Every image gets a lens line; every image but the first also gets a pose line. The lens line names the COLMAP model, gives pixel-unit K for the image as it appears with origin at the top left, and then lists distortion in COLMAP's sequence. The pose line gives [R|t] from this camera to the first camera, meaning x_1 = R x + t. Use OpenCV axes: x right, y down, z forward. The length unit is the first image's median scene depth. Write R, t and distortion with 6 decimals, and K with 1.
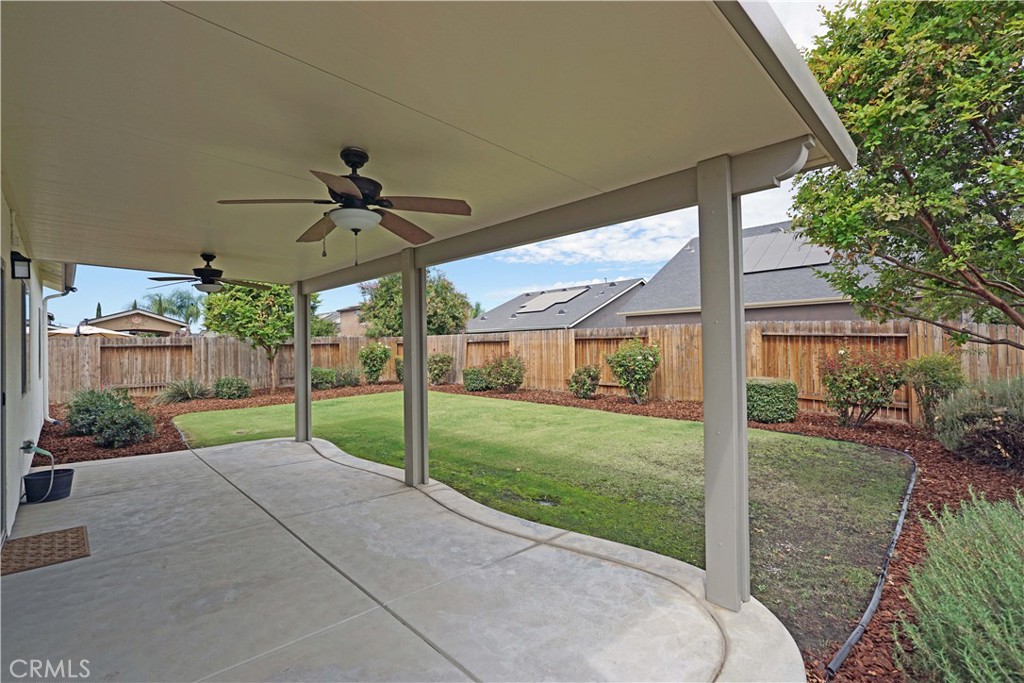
lens RADIAL K [[464.8, 0, 509.6], [0, 464.8, 338.0], [0, 0, 1]] dist [-0.023240, 0.010460]
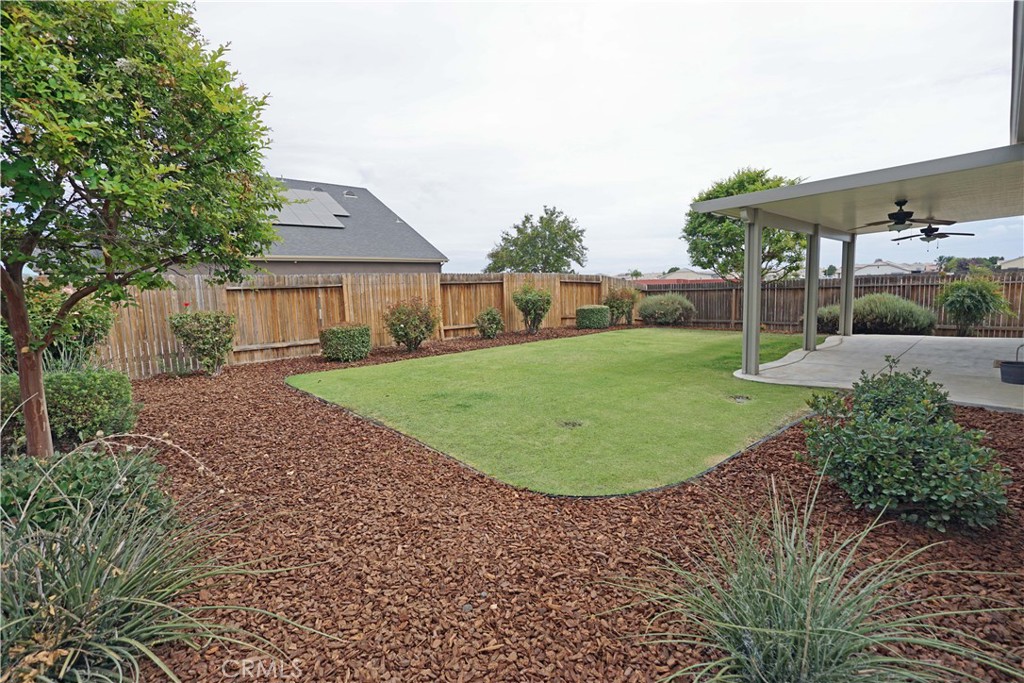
lens RADIAL K [[464.8, 0, 509.6], [0, 464.8, 338.0], [0, 0, 1]] dist [-0.023240, 0.010460]
pose [[0.058206, -0.091016, 0.994147, -0.787159], [0.023525, 0.995684, 0.089779, 0.030952], [-0.998027, 0.018162, 0.060096, 0.798861]]
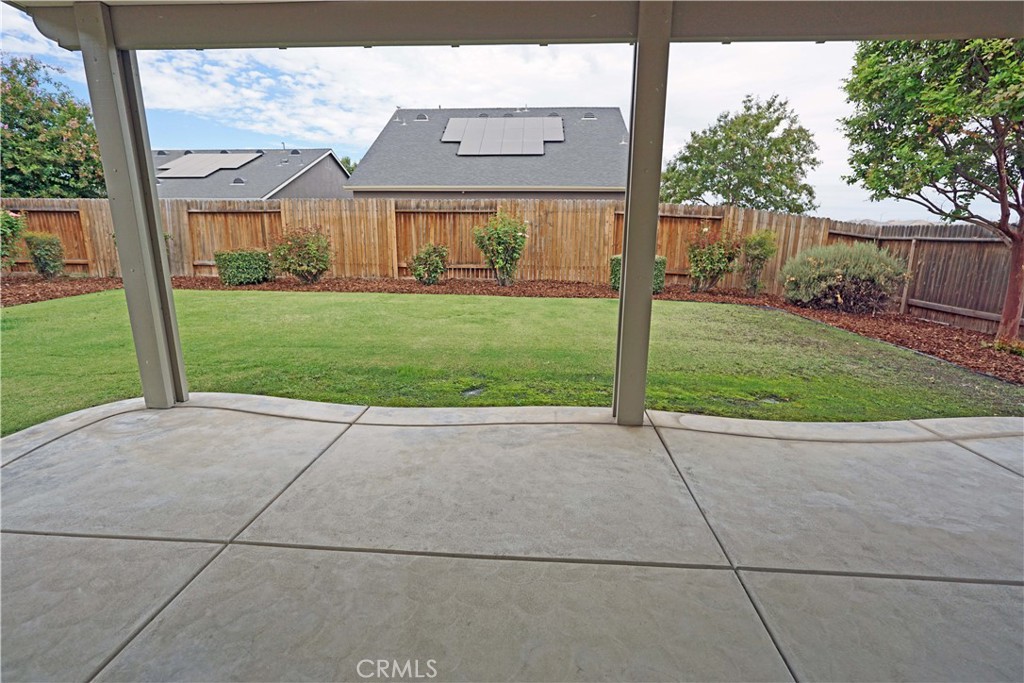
lens RADIAL K [[464.8, 0, 509.6], [0, 464.8, 338.0], [0, 0, 1]] dist [-0.023240, 0.010460]
pose [[0.734983, -0.134864, 0.664539, -0.271990], [-0.029304, 0.972789, 0.229832, 0.024512], [-0.677453, -0.188396, 0.711031, 0.255720]]
